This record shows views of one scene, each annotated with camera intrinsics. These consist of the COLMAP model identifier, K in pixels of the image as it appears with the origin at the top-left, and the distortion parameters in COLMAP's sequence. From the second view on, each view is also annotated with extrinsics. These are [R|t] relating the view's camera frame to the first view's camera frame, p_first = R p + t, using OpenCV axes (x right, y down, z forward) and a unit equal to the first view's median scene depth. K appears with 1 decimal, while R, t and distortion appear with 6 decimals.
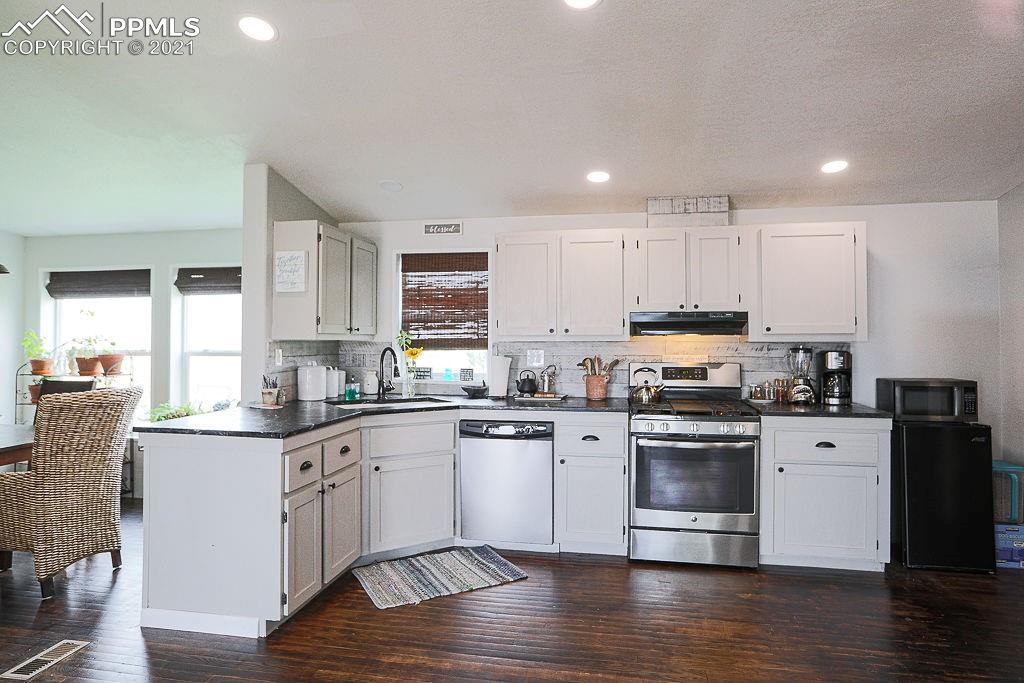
lens RADIAL K [[590.0, 0, 514.5], [0, 590.0, 325.2], [0, 0, 1]] dist [-0.025434, 0.003893]
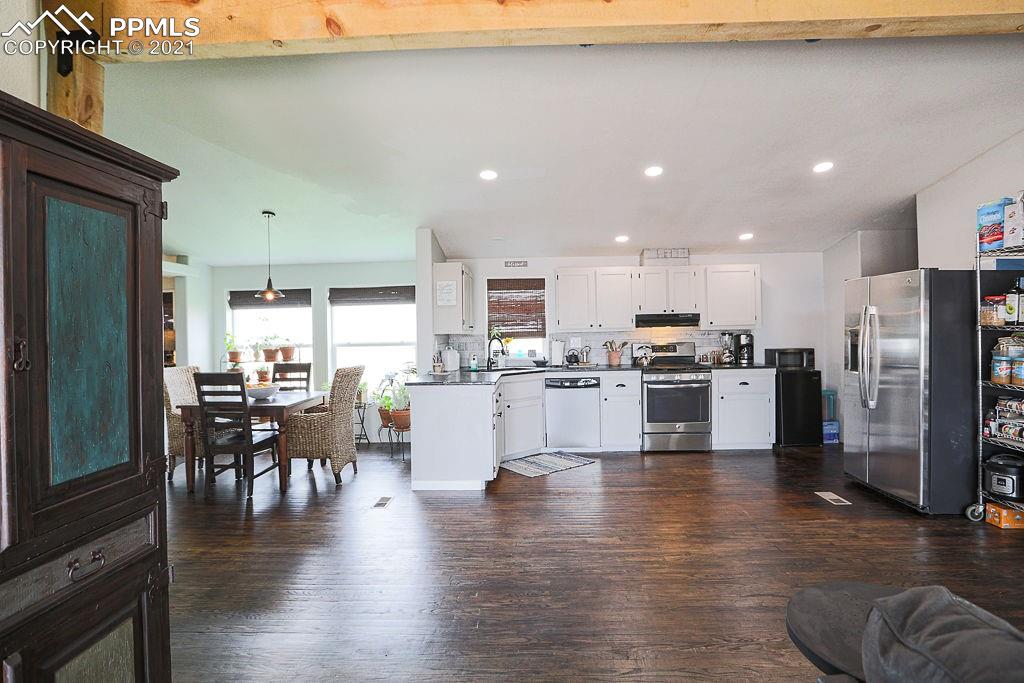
lens RADIAL K [[502.3, 0, 520.1], [0, 502.3, 332.9], [0, 0, 1]] dist [-0.038705, 0.008964]
pose [[0.987717, -0.019874, 0.154981, -0.379841], [0.015465, 0.999442, 0.029603, -0.017057], [-0.155483, -0.026842, 0.987474, -0.424332]]
